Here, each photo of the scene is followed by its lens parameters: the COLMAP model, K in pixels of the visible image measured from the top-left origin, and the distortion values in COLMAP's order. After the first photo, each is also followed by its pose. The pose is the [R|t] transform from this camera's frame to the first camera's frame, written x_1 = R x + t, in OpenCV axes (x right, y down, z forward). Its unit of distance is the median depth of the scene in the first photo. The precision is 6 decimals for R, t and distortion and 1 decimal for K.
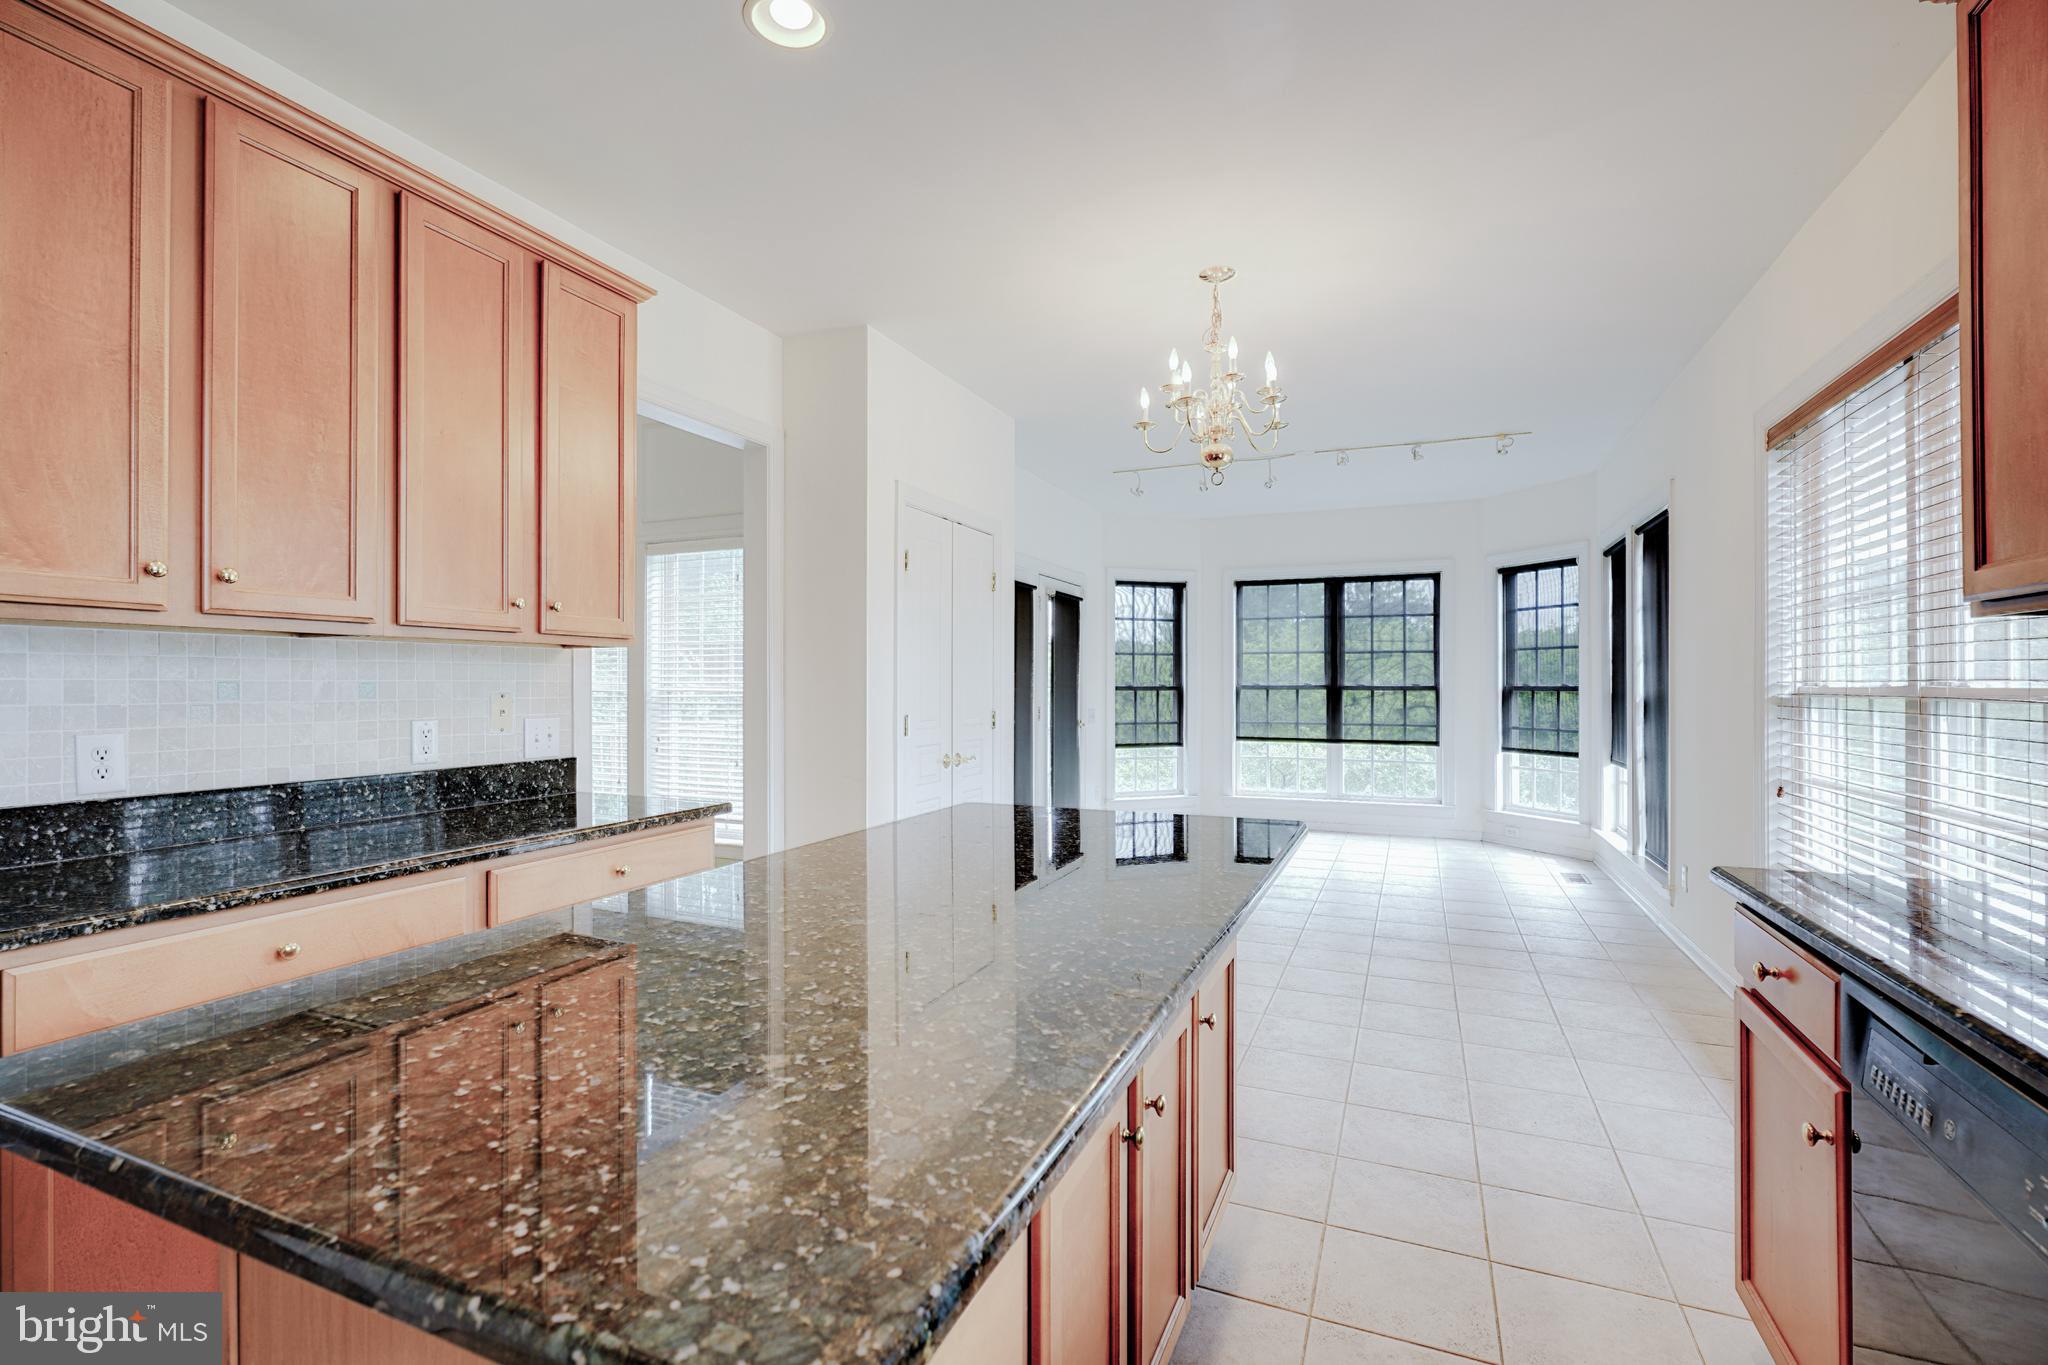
lens RADIAL K [[921.6, 0, 1007.4], [0, 921.6, 682.3], [0, 0, 1]] dist [0.000508, 0.000490]
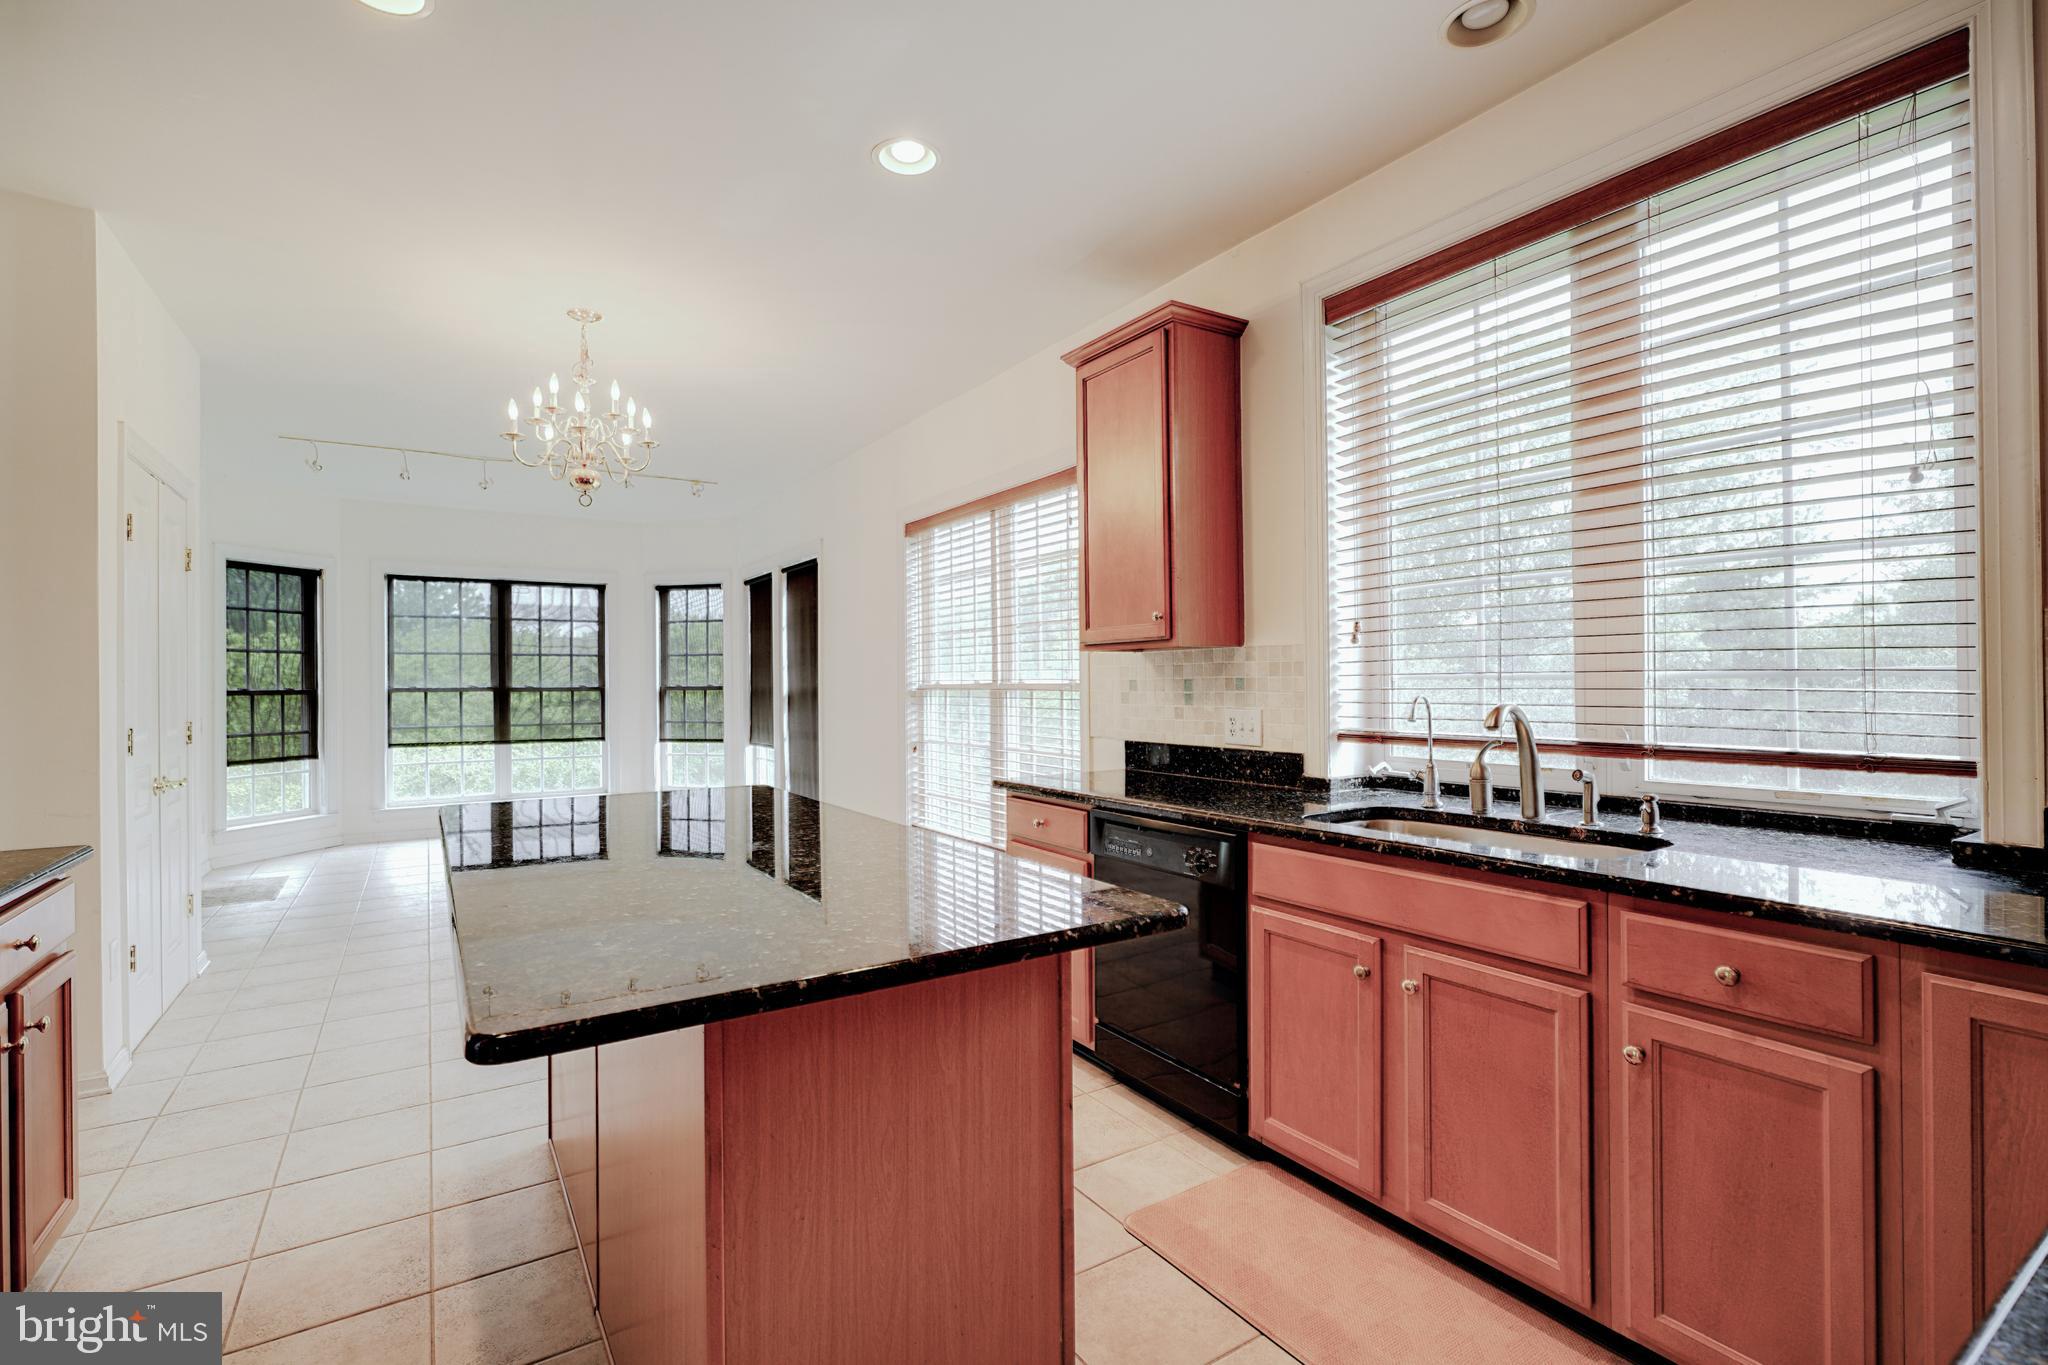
lens RADIAL K [[921.6, 0, 1007.4], [0, 921.6, 682.3], [0, 0, 1]] dist [0.000508, 0.000490]
pose [[0.553407, -0.004866, 0.832897, -0.193968], [0.006081, 0.999980, 0.001802, -0.000301], [-0.832889, 0.004067, 0.553426, -0.017233]]
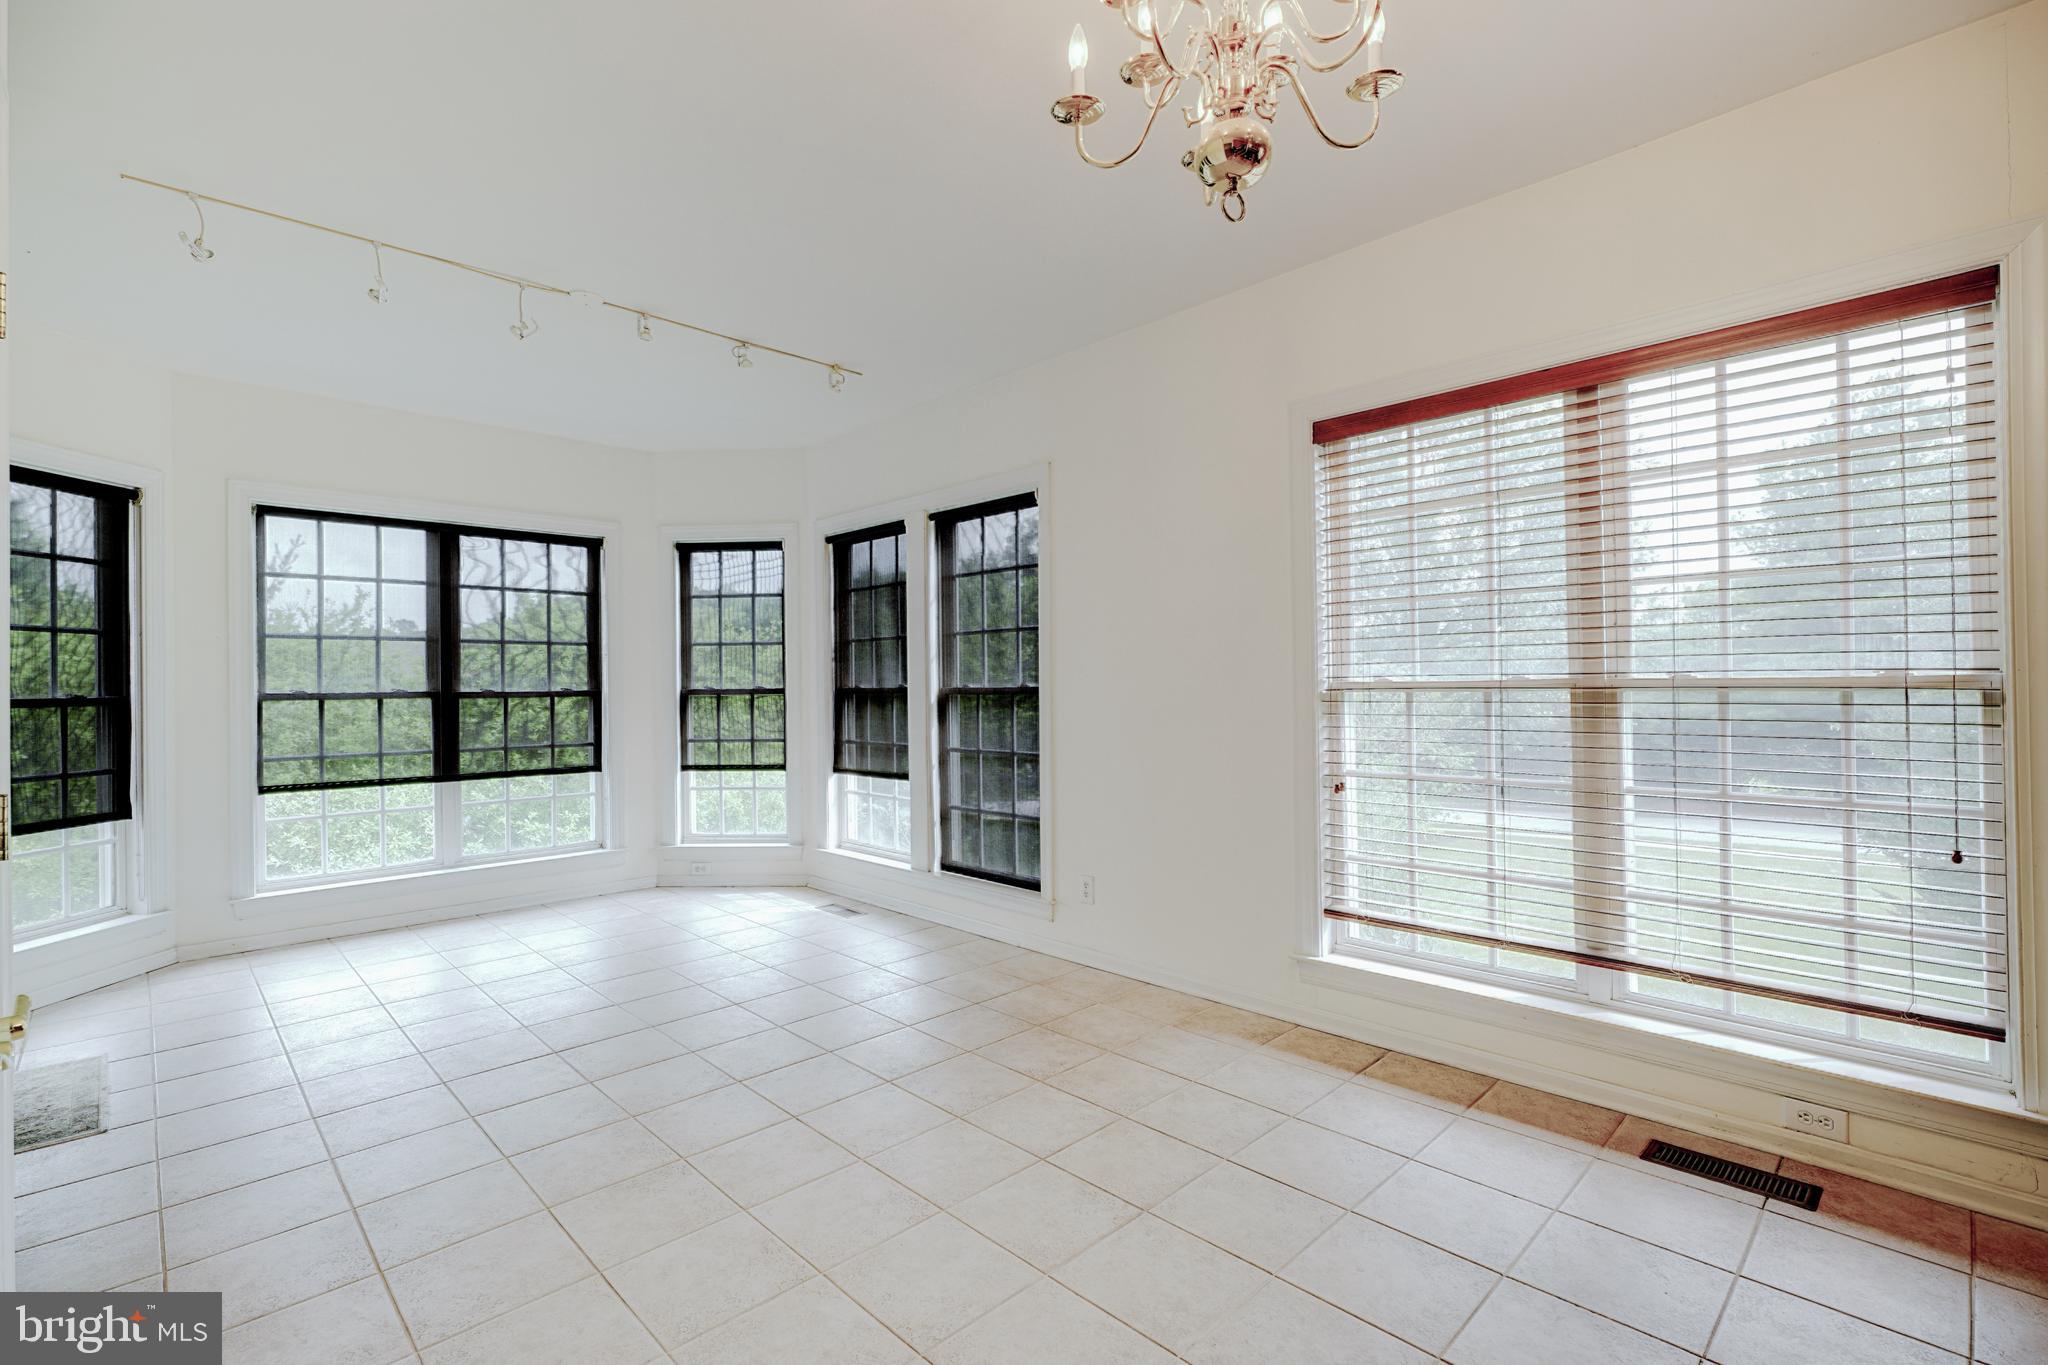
lens RADIAL K [[921.6, 0, 1007.4], [0, 921.6, 682.3], [0, 0, 1]] dist [0.000508, 0.000490]
pose [[0.378783, -0.002088, 0.925483, -0.101322], [0.008836, 0.999960, -0.001360, 0.001147], [-0.925443, 0.008692, 0.378786, 0.429655]]
